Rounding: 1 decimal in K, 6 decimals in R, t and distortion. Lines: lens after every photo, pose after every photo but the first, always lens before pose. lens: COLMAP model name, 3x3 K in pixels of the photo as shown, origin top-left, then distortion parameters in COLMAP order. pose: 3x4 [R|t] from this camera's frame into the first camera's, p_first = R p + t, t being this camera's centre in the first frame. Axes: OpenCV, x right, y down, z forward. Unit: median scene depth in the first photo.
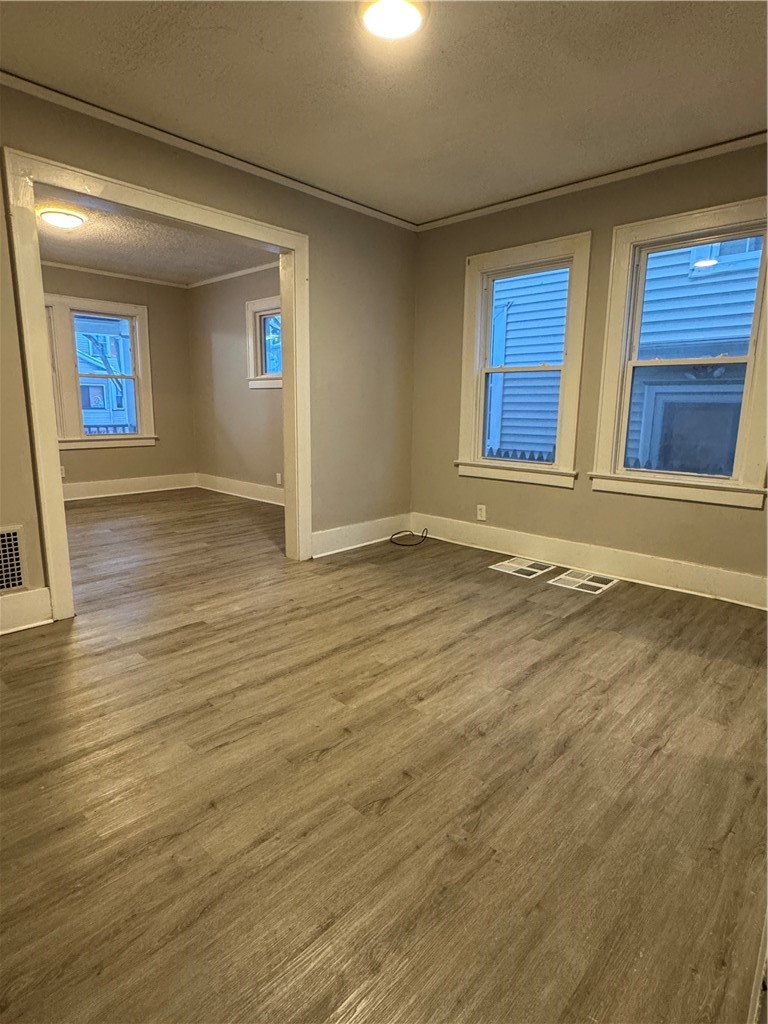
lens RADIAL K [[554.1, 0, 379.3], [0, 554.1, 507.0], [0, 0, 1]] dist [-0.003022, 0.002616]
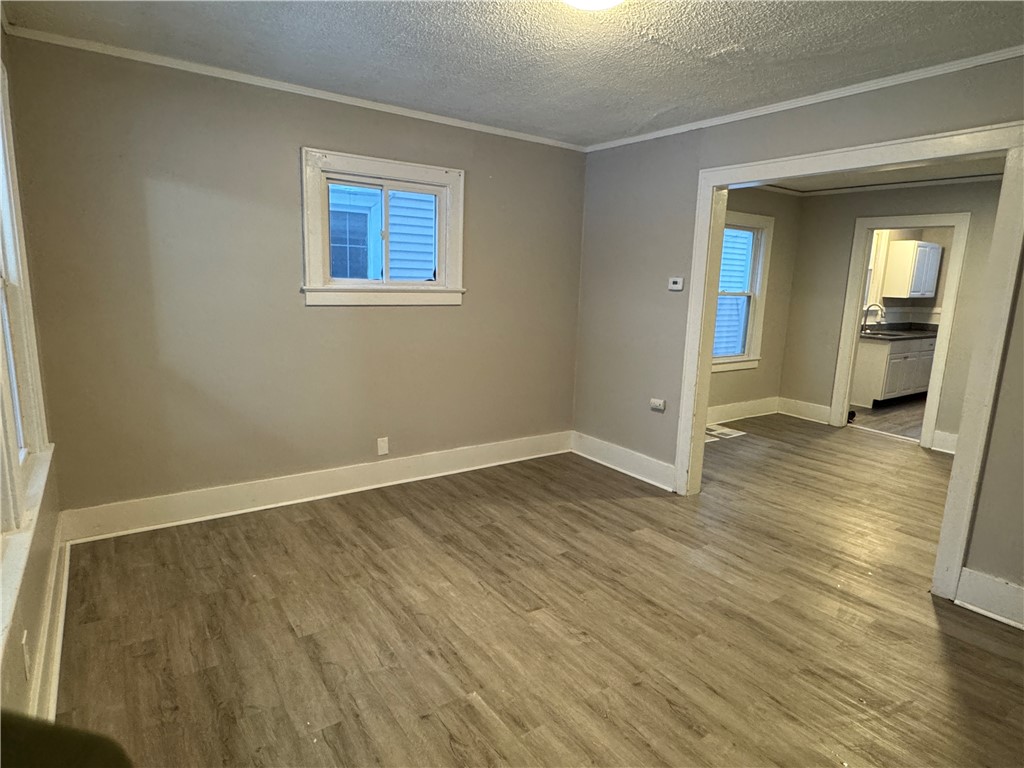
lens RADIAL K [[582.3, 0, 510.3], [0, 582.3, 382.0], [0, 0, 1]] dist [-0.000570, 0.001765]
pose [[0.199689, -0.177624, 0.963625, -1.819046], [0.149527, 0.977438, 0.149184, -0.468094], [-0.968383, 0.114298, 0.221744, 1.637756]]
